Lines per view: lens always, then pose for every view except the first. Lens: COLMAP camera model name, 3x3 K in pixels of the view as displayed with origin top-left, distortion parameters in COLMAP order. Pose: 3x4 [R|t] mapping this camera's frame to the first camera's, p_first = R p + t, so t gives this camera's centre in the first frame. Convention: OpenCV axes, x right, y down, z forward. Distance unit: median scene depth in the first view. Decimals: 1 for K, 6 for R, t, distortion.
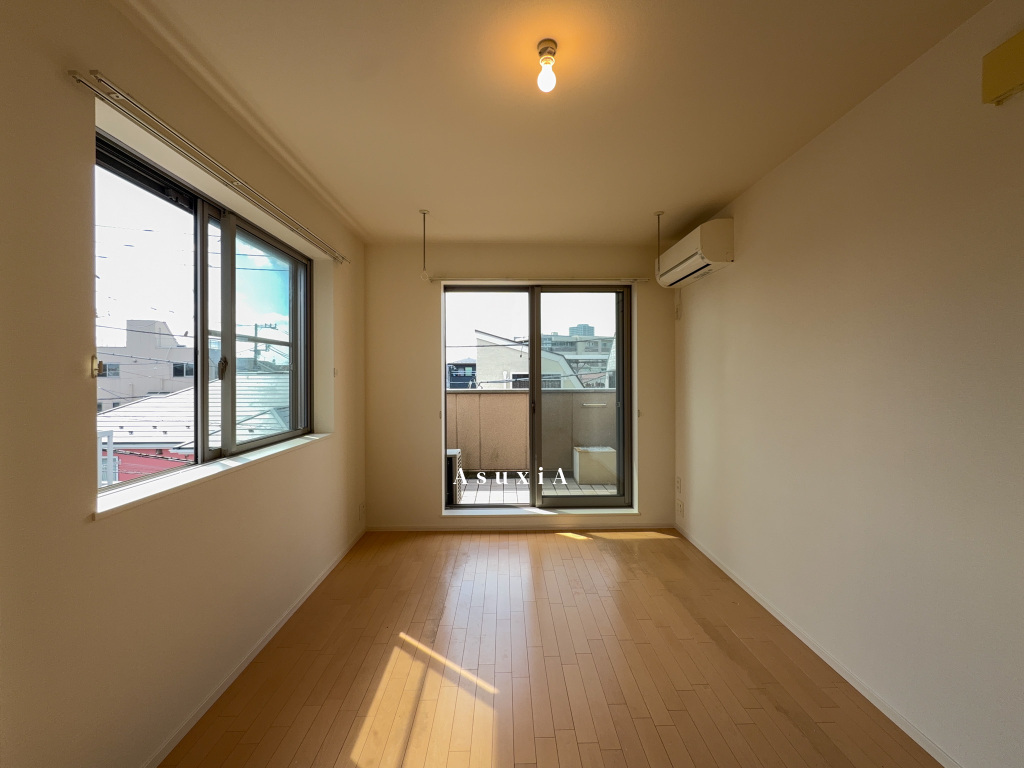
lens RADIAL K [[410.2, 0, 512.0], [0, 410.2, 384.0], [0, 0, 1]] dist [-0.000610, 0.000224]
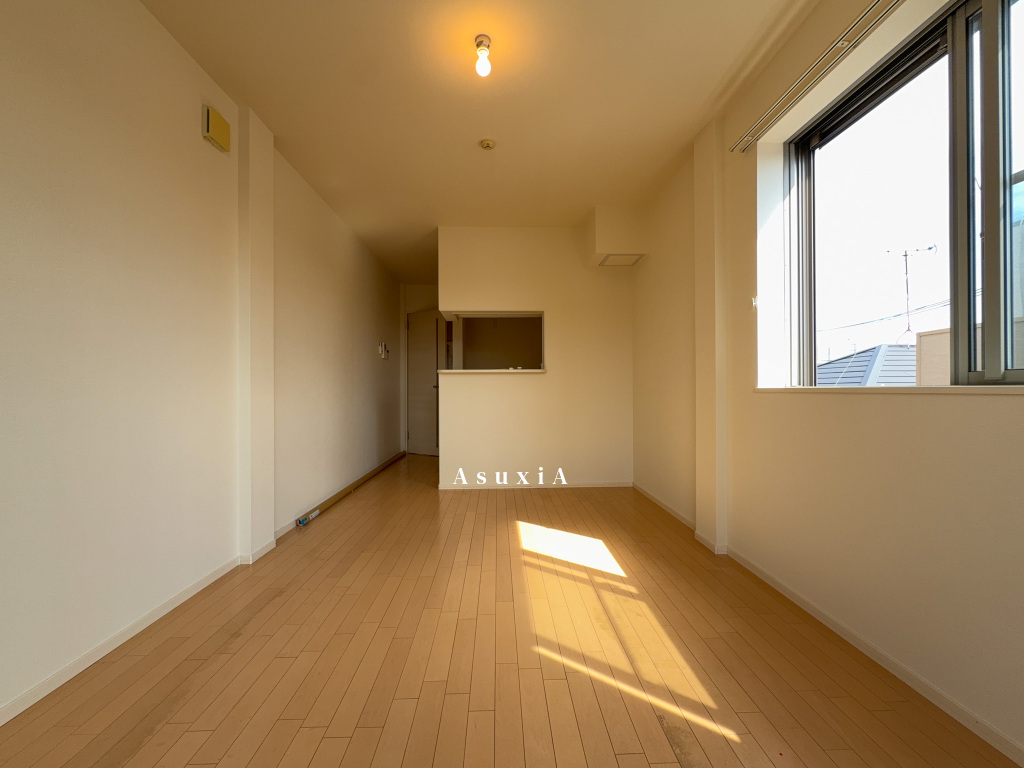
lens RADIAL K [[410.2, 0, 512.0], [0, 410.2, 384.0], [0, 0, 1]] dist [-0.000610, 0.000224]
pose [[-0.999809, 0.009835, -0.016861, 0.018259], [0.009767, 0.999944, 0.004116, 0.188976], [0.016901, 0.003950, -0.999849, 1.782446]]
